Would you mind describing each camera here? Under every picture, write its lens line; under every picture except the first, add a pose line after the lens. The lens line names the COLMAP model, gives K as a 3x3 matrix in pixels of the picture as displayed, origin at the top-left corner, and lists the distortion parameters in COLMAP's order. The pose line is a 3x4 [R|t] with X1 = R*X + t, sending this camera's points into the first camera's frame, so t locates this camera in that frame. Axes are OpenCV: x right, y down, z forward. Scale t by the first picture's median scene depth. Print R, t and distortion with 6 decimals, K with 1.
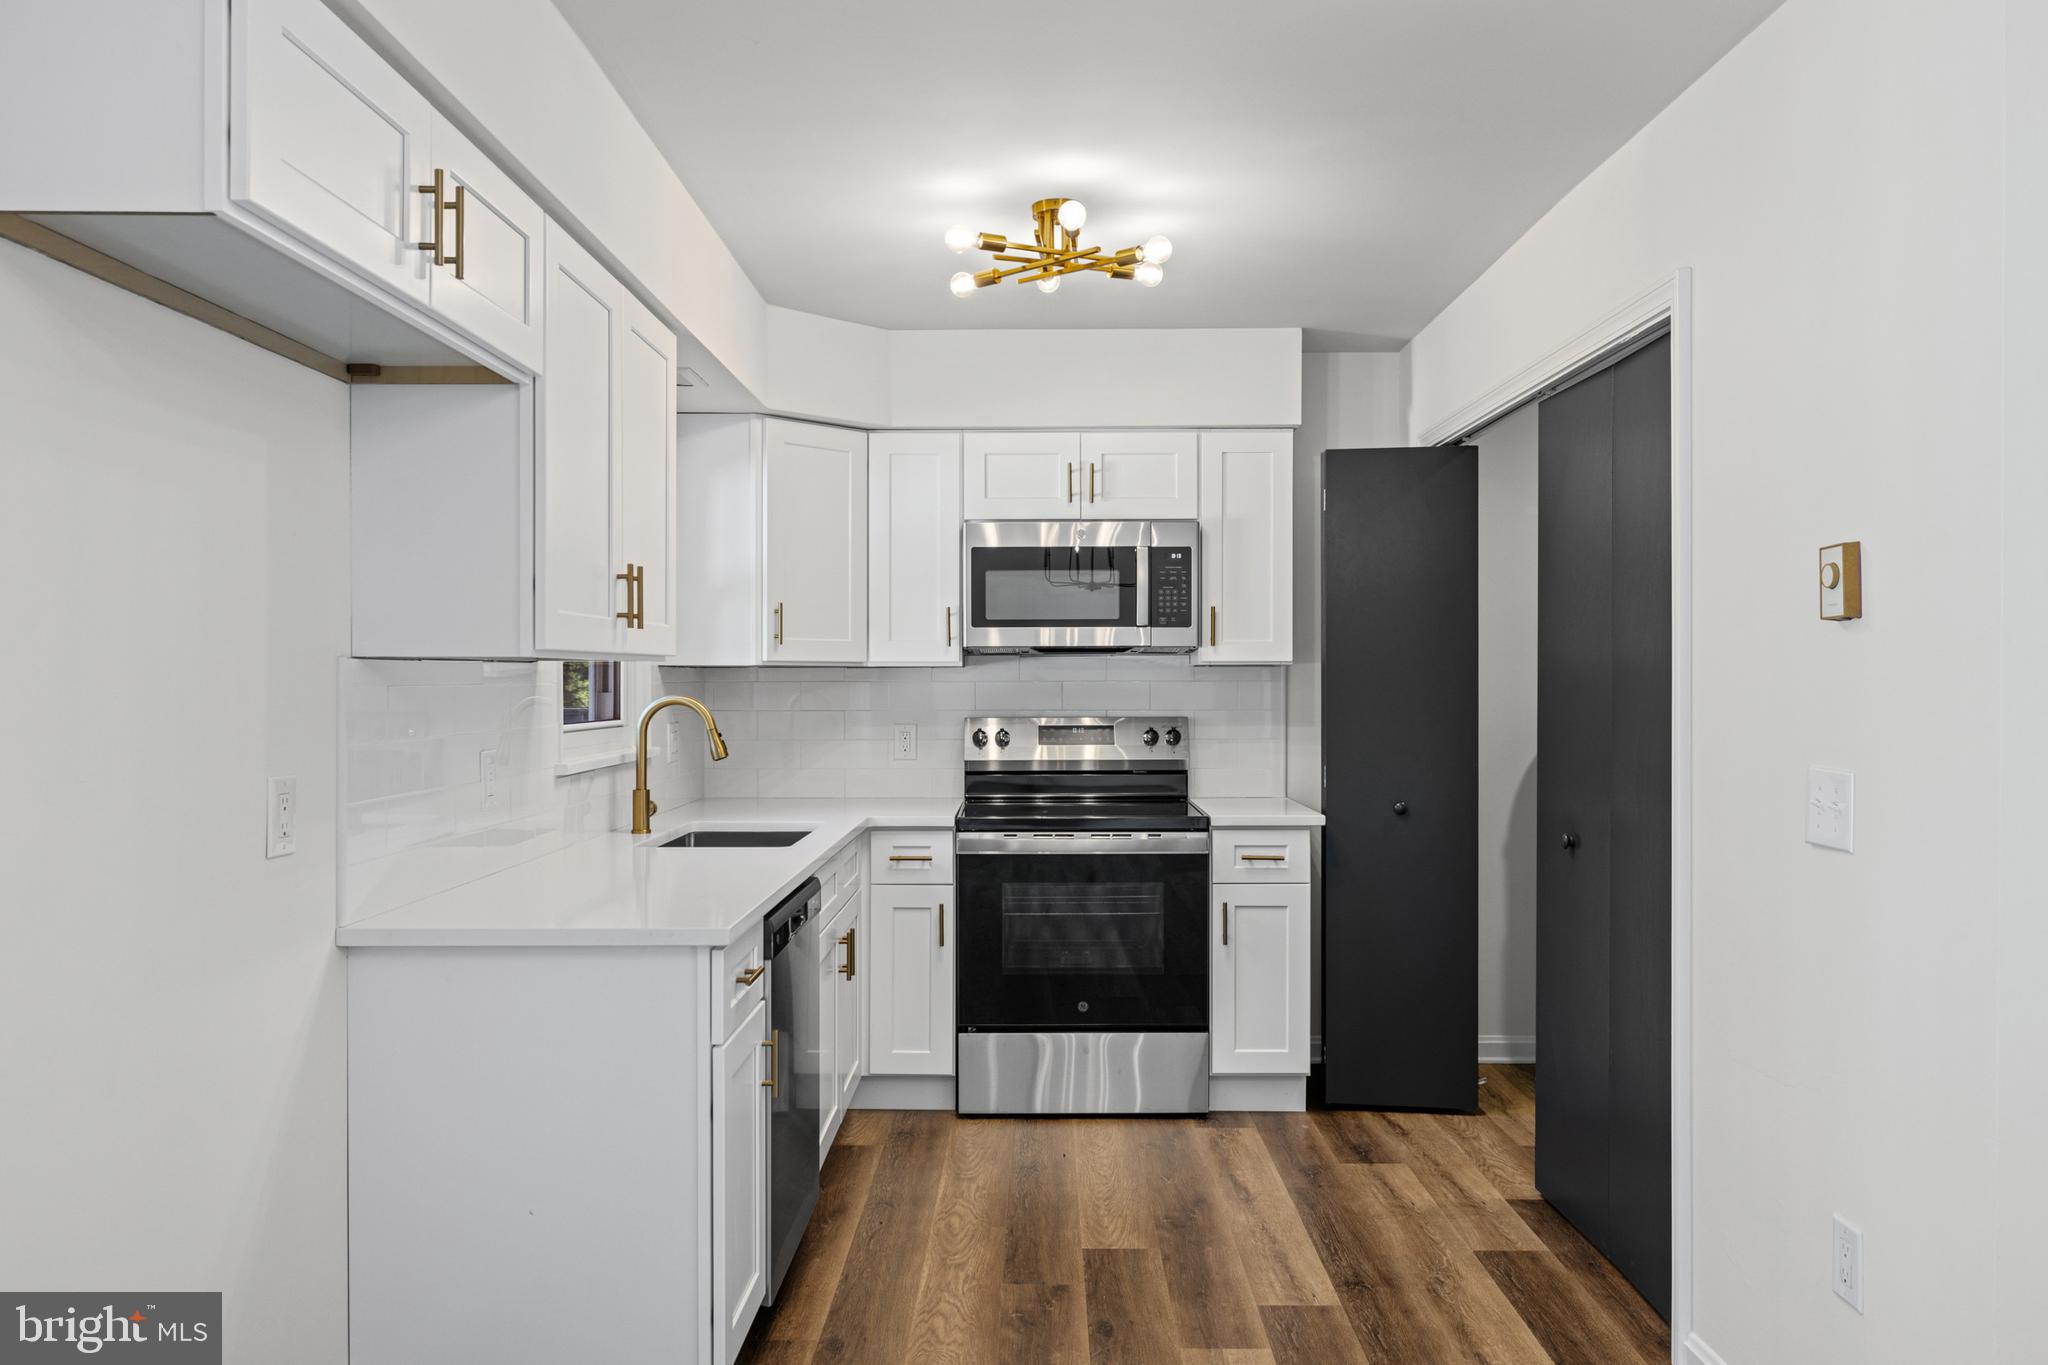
lens RADIAL K [[1447.1, 0, 1027.0], [0, 1447.1, 732.0], [0, 0, 1]] dist [-0.004385, -0.000085]
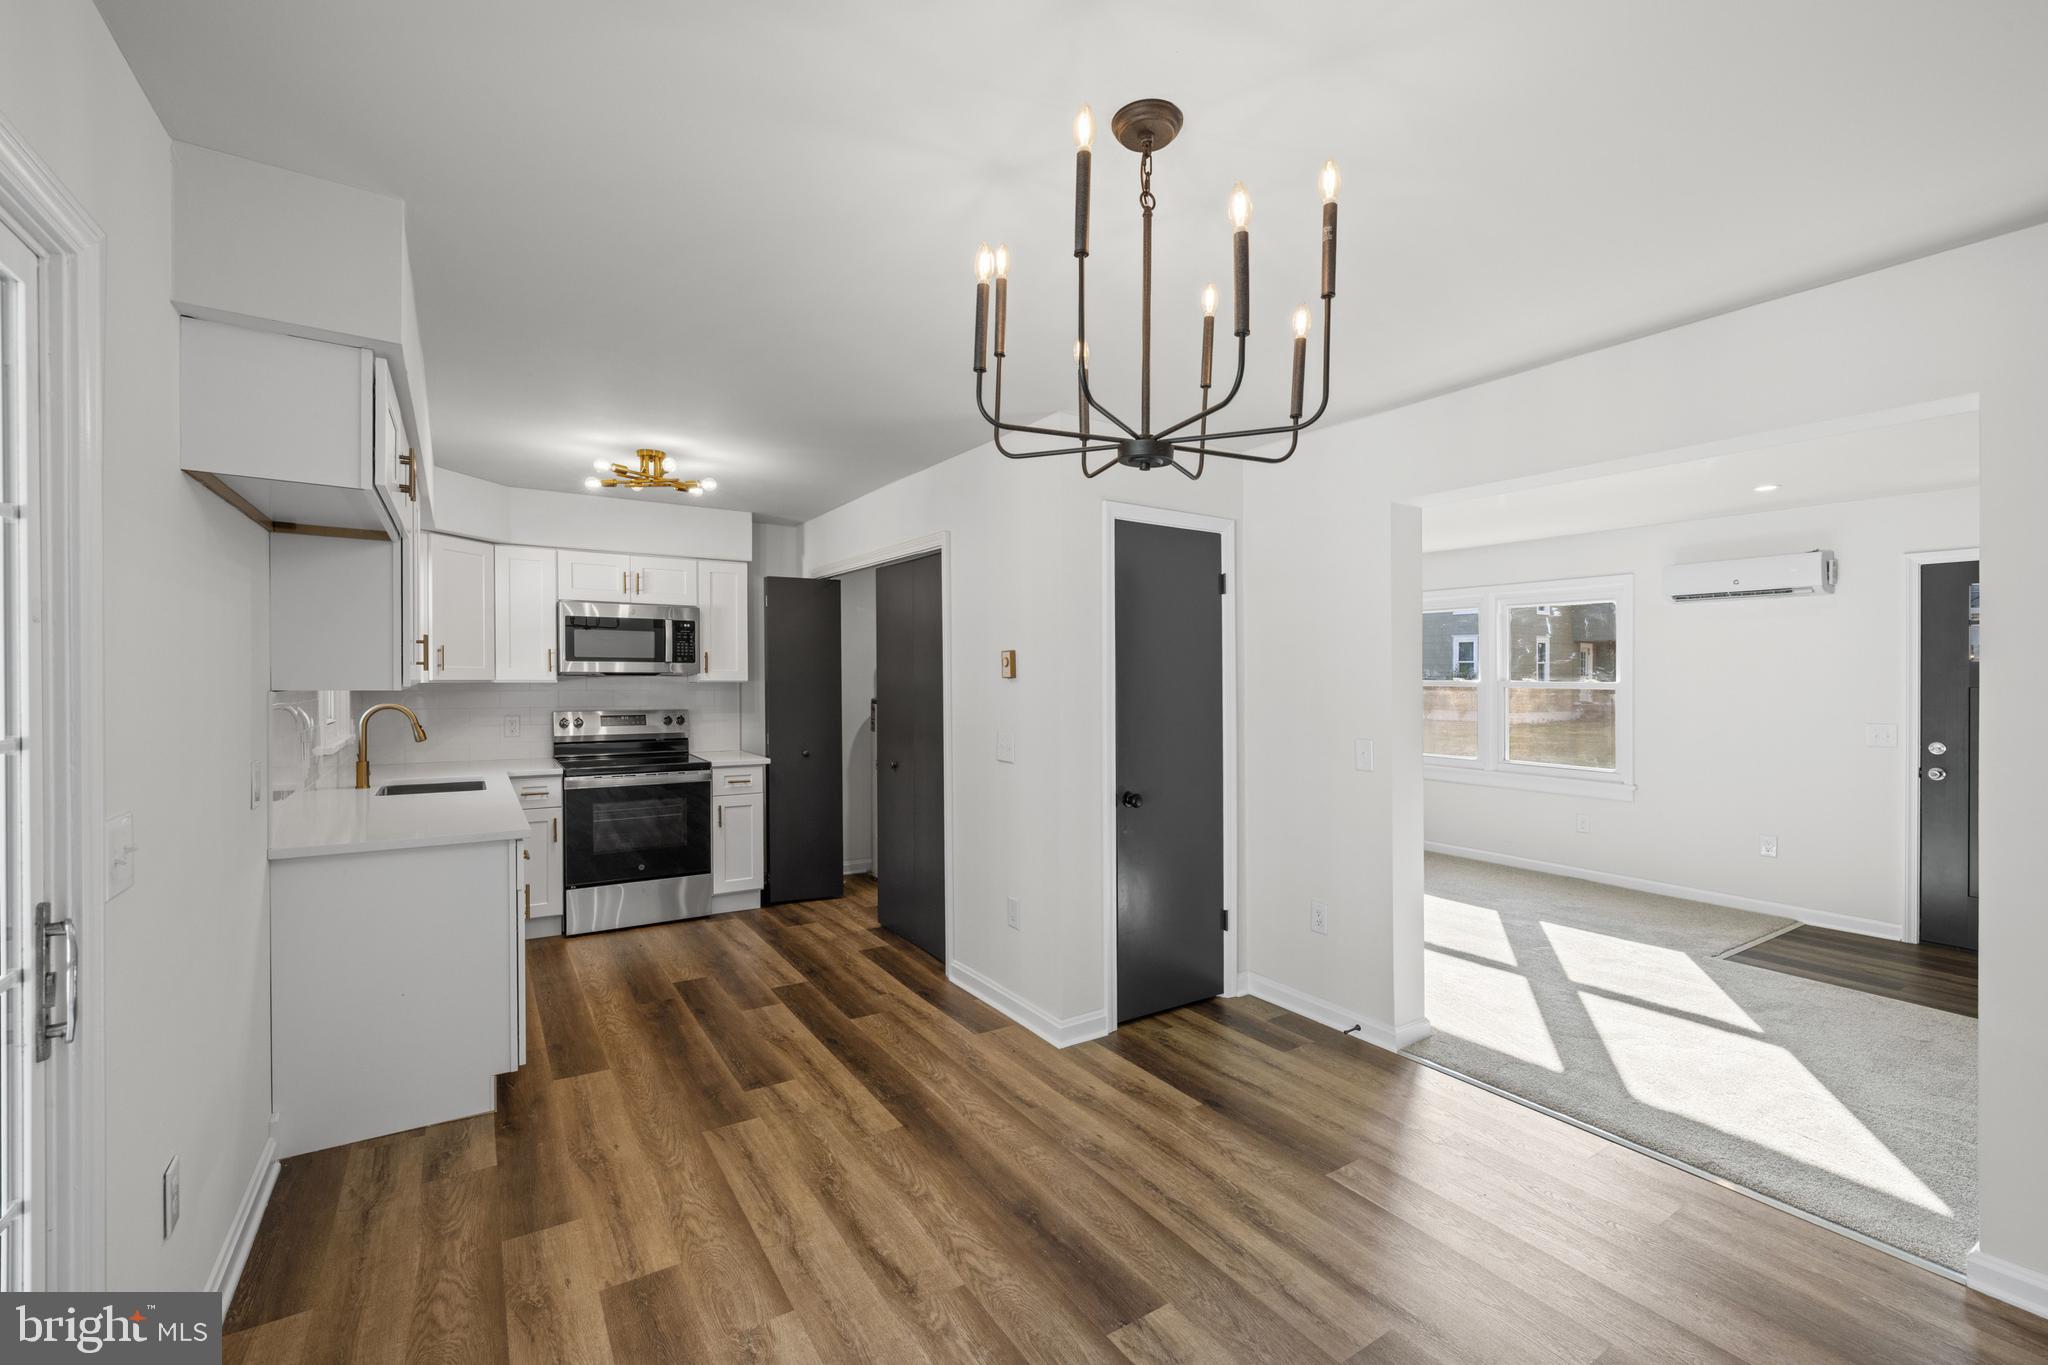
lens RADIAL K [[857.4, 0, 1017.5], [0, 857.4, 707.6], [0, 0, 1]] dist [0.000051, 0.000029]
pose [[0.836634, -0.012095, 0.547628, -0.157676], [0.011632, 0.999923, 0.004314, -0.014302], [-0.547638, 0.002760, 0.836711, -0.185060]]
